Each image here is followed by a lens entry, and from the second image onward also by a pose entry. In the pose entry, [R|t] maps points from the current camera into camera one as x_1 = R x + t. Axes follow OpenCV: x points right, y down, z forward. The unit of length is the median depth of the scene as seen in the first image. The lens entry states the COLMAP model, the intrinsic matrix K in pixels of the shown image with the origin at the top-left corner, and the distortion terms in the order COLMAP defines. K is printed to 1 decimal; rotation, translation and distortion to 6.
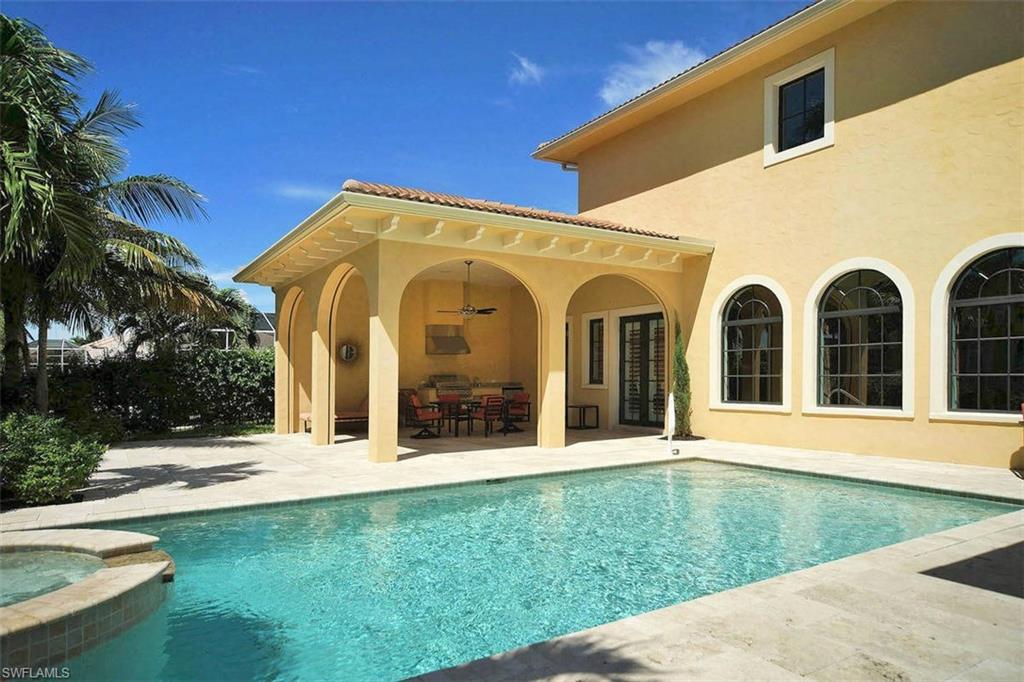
lens RADIAL K [[640.0, 0, 511.8], [0, 640.0, 381.1], [0, 0, 1]] dist [-0.001757, -0.000492]
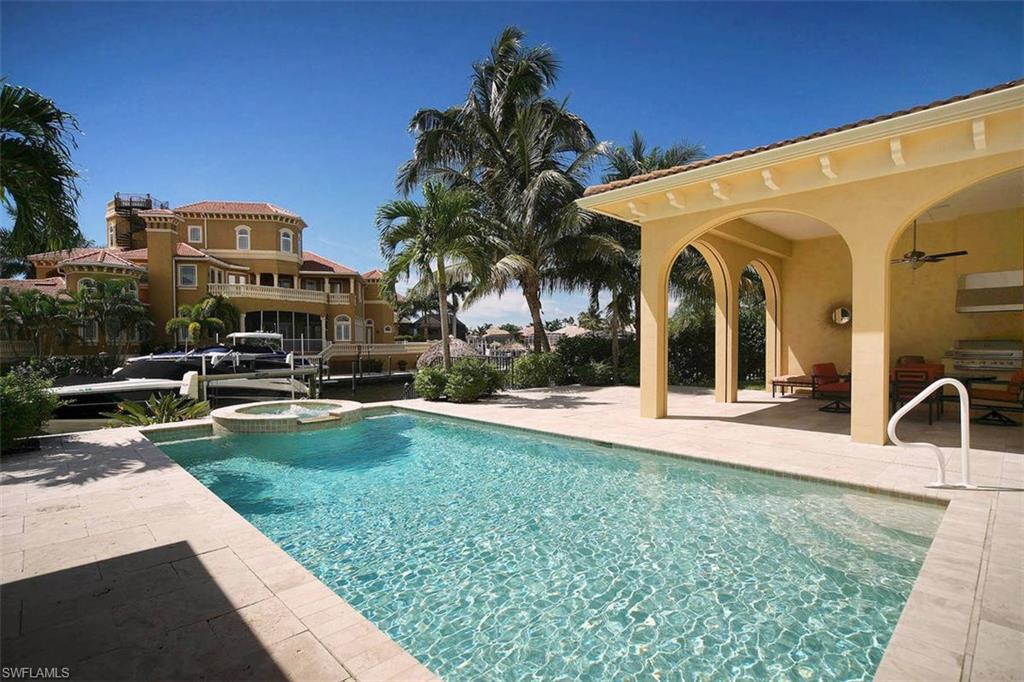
lens RADIAL K [[493.5, 0, 512.0], [0, 493.5, 341.0], [0, 0, 1]] dist [-0.001141, -0.000109]
pose [[0.198660, -0.015321, -0.979949, 0.562501], [0.000027, 0.999878, -0.015628, -0.003333], [0.980069, 0.003078, 0.198636, 0.501726]]
